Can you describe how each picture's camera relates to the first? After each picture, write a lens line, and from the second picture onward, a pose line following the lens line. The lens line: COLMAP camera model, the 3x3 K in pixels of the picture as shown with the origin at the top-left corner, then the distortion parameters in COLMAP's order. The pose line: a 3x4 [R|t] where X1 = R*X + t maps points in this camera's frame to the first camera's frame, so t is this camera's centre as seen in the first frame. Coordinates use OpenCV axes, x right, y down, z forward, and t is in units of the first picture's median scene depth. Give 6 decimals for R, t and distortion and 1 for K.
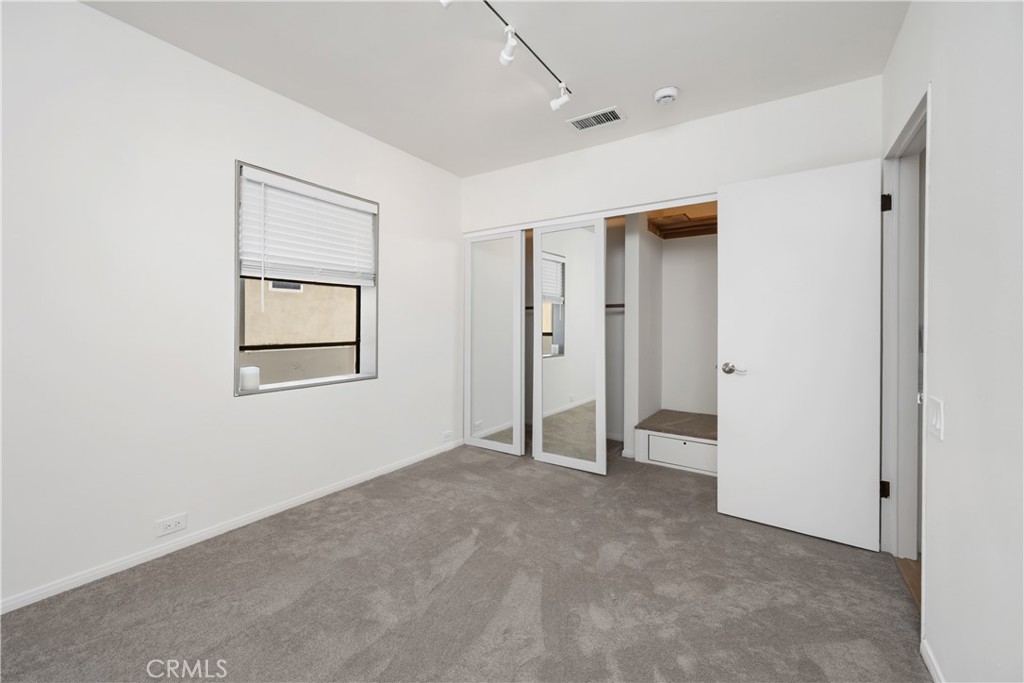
lens RADIAL K [[404.8, 0, 513.8], [0, 404.8, 325.5], [0, 0, 1]] dist [-0.000626, -0.000157]
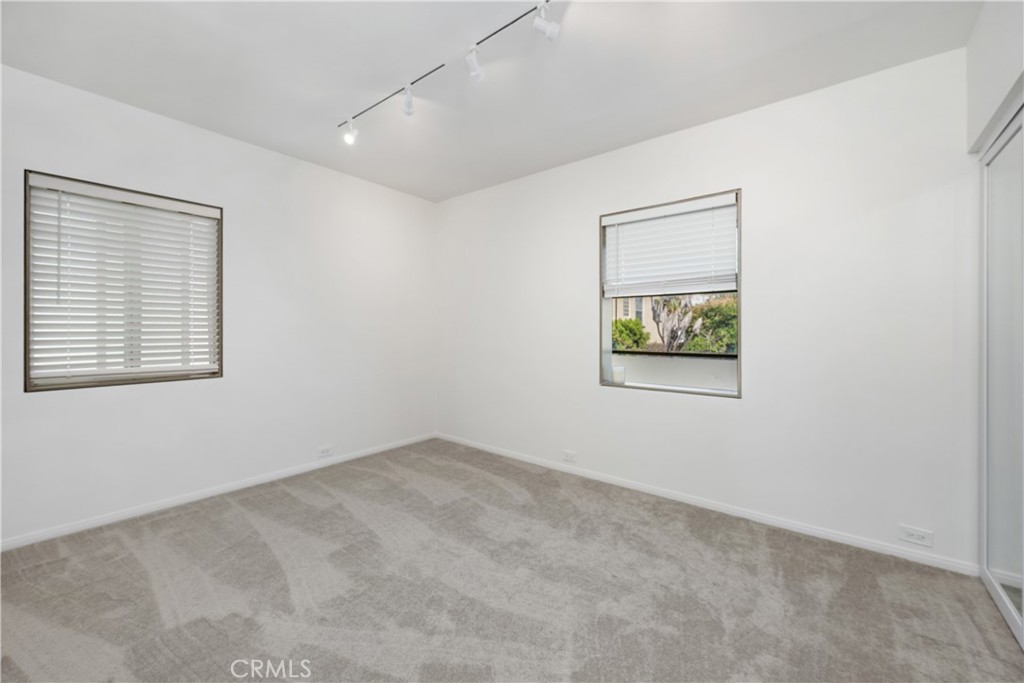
lens RADIAL K [[404.8, 0, 513.8], [0, 404.8, 325.5], [0, 0, 1]] dist [-0.000626, -0.000157]
pose [[-0.089343, -0.016554, -0.995863, 0.608985], [-0.006813, 0.999849, -0.016009, -0.003333], [0.995978, 0.005355, -0.089442, 0.689379]]
